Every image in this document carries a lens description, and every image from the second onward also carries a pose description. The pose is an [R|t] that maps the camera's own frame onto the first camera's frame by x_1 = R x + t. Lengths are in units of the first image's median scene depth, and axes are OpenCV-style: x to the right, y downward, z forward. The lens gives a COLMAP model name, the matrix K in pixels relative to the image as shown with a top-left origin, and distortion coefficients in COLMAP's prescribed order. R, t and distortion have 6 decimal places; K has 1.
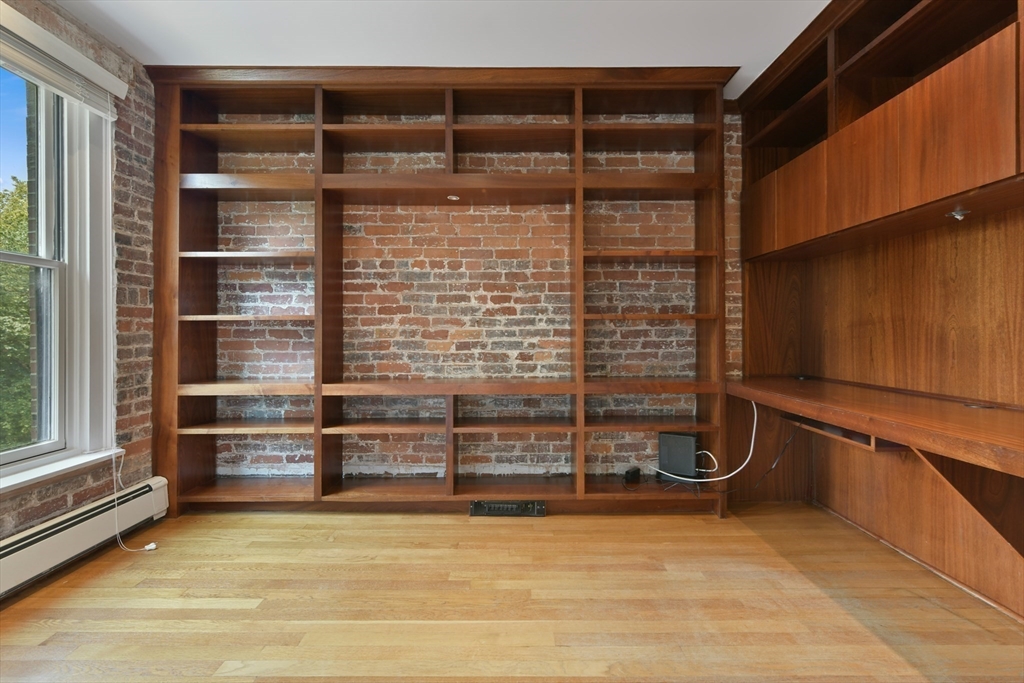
lens RADIAL K [[414.8, 0, 509.3], [0, 414.8, 330.9], [0, 0, 1]] dist [-0.001185, 0.001980]
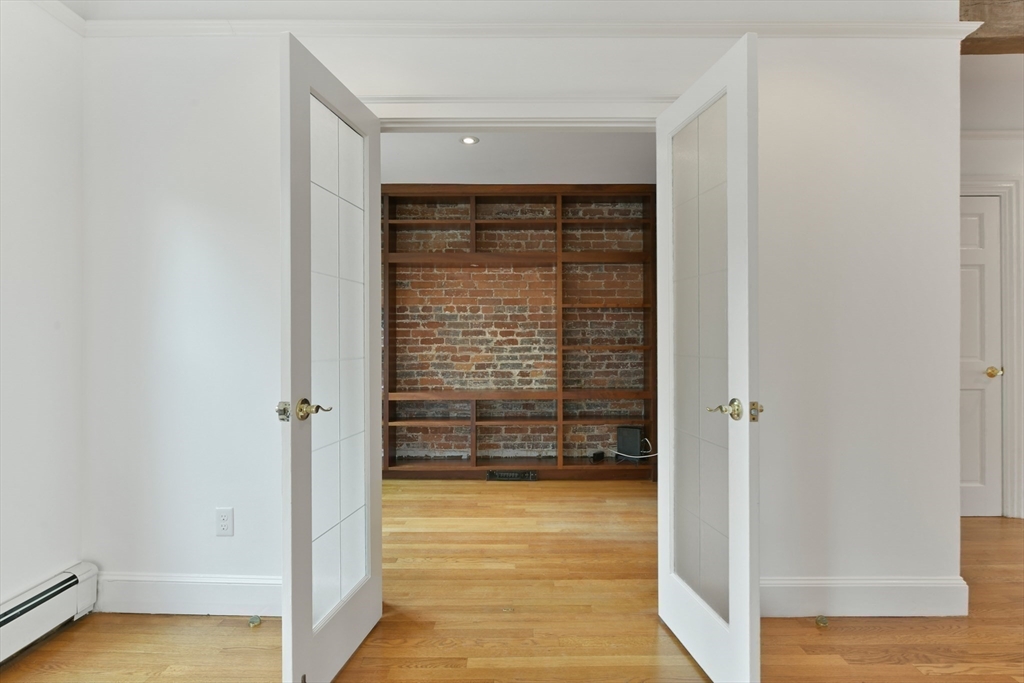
lens RADIAL K [[511.9, 0, 512.5], [0, 511.9, 333.4], [0, 0, 1]] dist [-0.002651, -0.000116]
pose [[1.000000, 0.000093, 0.000163, -0.001519], [-0.000092, 0.999991, -0.004168, -0.069742], [-0.000163, 0.004168, 0.999991, -0.756323]]
